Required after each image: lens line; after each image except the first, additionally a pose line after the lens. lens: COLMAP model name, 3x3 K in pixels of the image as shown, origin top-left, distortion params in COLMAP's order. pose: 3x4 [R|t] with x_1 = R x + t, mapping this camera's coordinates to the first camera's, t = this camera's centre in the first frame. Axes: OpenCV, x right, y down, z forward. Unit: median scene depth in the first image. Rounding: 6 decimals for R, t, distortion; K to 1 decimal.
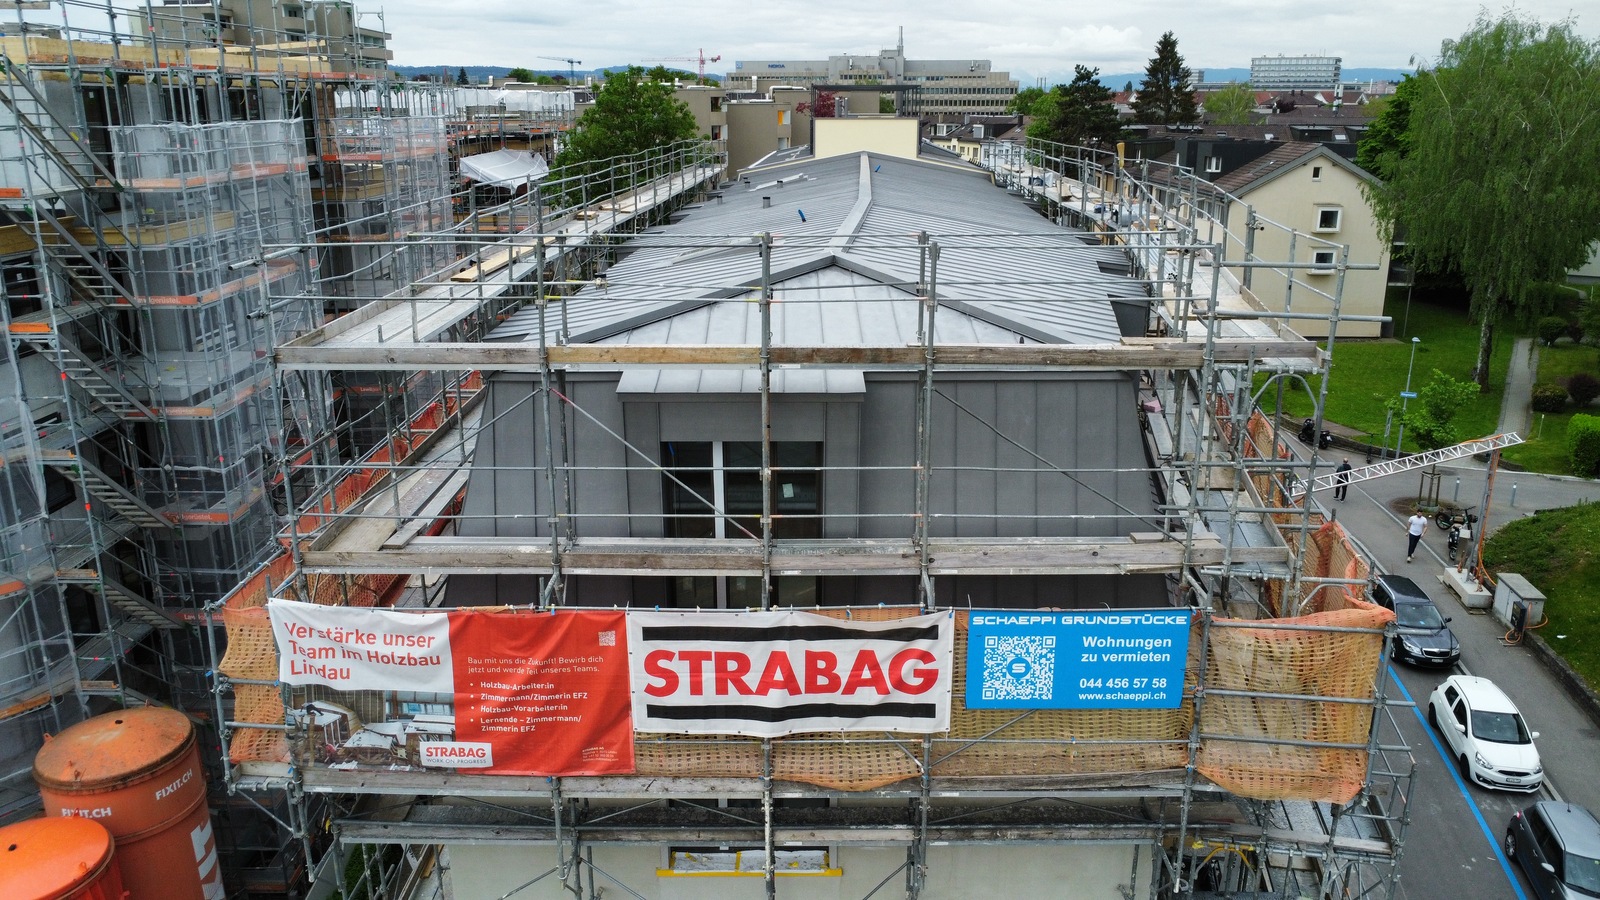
lens RADIAL K [[1209.7, 0, 812.5], [0, 1209.7, 439.3], [0, 0, 1]] dist [-0.057590, 0.033820]
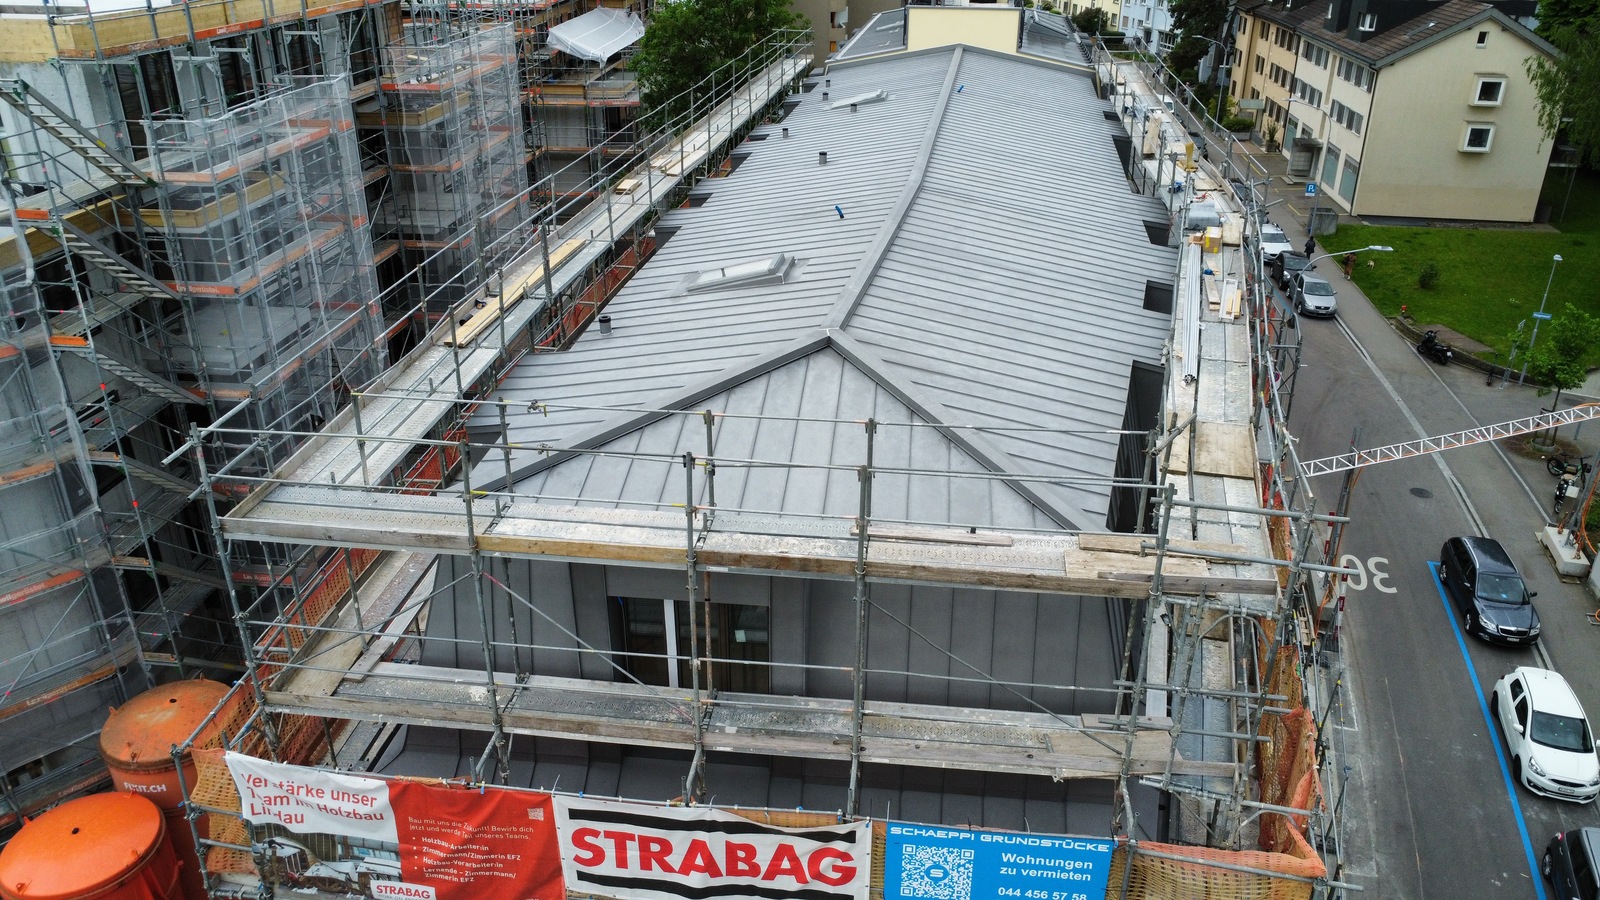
lens RADIAL K [[1209.7, 0, 800.5], [0, 1209.7, 459.4], [0, 0, 1]] dist [-0.057590, 0.033820]
pose [[0.993130, 0.054080, -0.103772, 0.123605], [-0.036013, 0.985012, 0.168683, -0.269226], [0.111339, -0.163787, 0.980192, 0.055895]]
